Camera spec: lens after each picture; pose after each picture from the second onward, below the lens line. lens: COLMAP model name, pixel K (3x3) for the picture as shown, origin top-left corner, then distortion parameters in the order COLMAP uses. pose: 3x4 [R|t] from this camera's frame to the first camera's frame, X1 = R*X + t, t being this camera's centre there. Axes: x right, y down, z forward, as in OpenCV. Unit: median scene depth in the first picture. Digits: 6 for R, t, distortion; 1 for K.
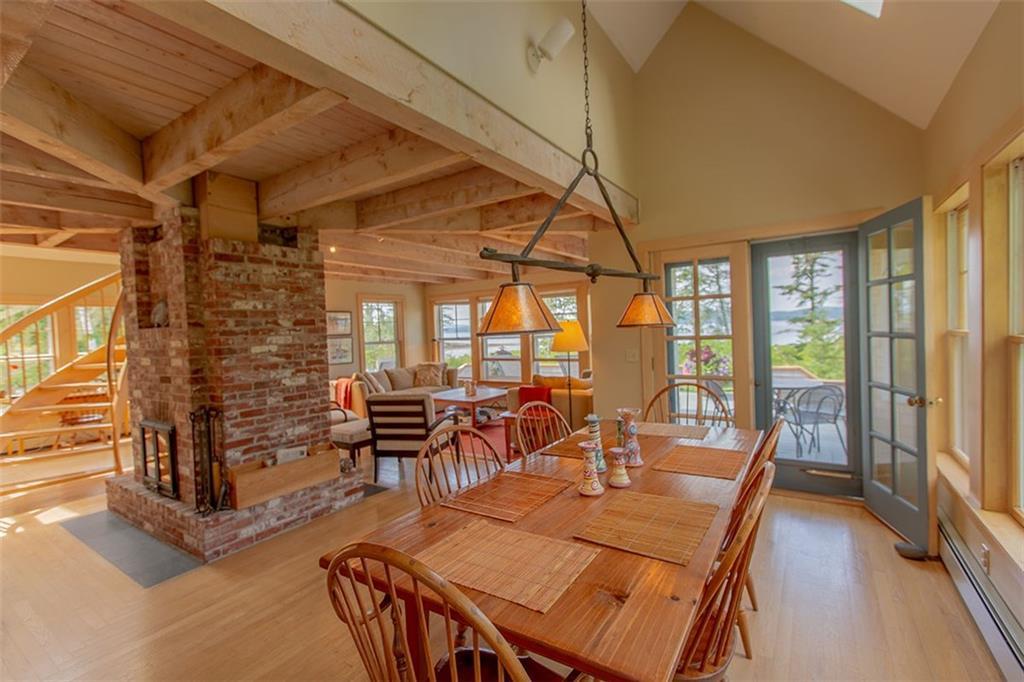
lens RADIAL K [[469.2, 0, 512.1], [0, 469.2, 343.0], [0, 0, 1]] dist [0.003002, 0.000110]
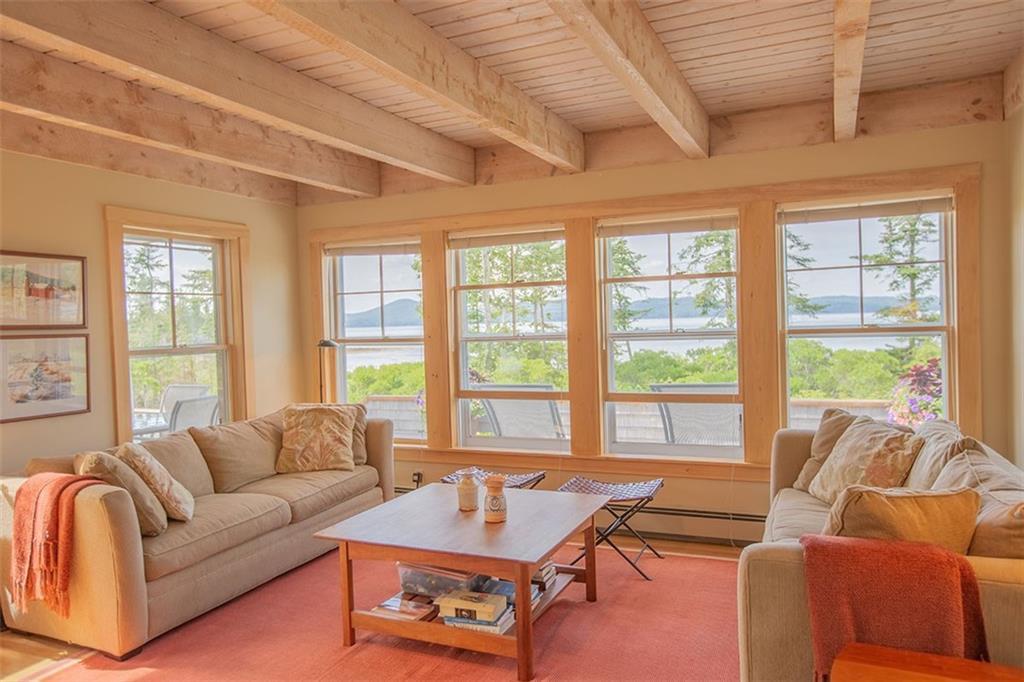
lens RADIAL K [[733.8, 0, 510.0], [0, 733.8, 337.8], [0, 0, 1]] dist [0.036398, 0.001976]
pose [[0.985380, 0.004837, 0.170301, -0.122008], [-0.002536, 0.999903, -0.013724, -0.003366], [-0.170351, 0.013091, 0.985297, 0.390048]]
